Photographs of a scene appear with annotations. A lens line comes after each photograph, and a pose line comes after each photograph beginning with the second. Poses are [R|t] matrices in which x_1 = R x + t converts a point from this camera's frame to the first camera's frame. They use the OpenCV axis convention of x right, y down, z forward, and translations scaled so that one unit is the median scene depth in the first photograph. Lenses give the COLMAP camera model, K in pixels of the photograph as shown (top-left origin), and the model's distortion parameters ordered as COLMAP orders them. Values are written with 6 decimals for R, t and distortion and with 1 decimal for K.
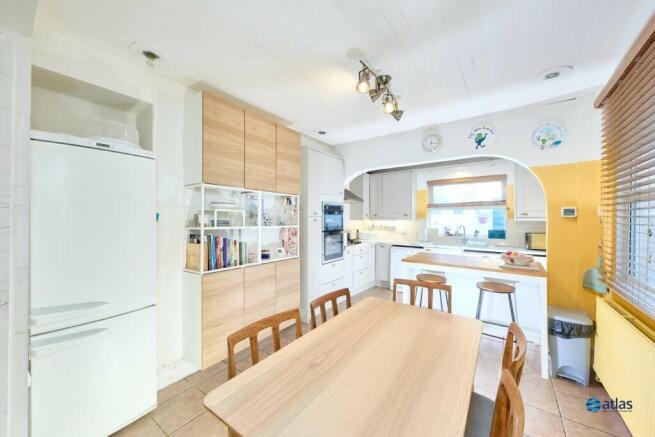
lens RADIAL K [[250.2, 0, 327.5], [0, 250.2, 218.5], [0, 0, 1]] dist [-0.000084, -0.000052]
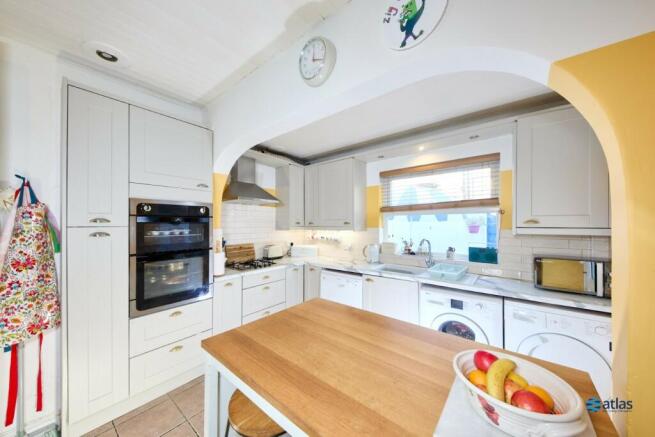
lens RADIAL K [[223.7, 0, 334.8], [0, 223.7, 223.8], [0, 0, 1]] dist [0.001511, 0.000069]
pose [[0.999083, -0.000154, -0.042819, 0.345566], [-0.000059, 0.999988, -0.004974, -0.008685], [0.042819, 0.004972, 0.999070, 0.450161]]
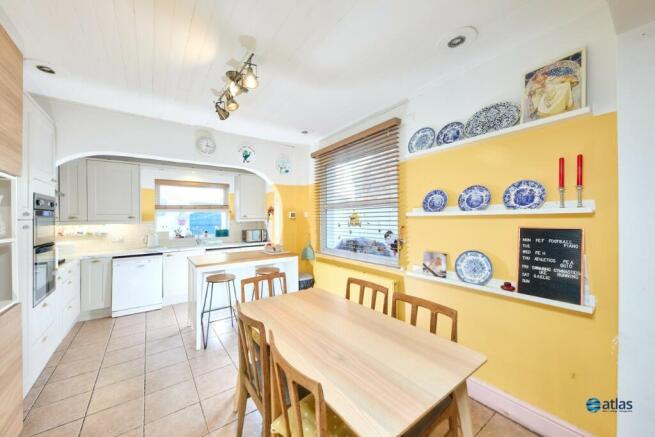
lens RADIAL K [[238.9, 0, 324.4], [0, 238.9, 217.6], [0, 0, 1]] dist [0.000590, 0.000014]
pose [[0.294863, -0.003637, 0.955532, -0.269314], [0.015875, 0.999873, -0.001092, -0.002005], [-0.955408, 0.015491, 0.294884, 0.196217]]
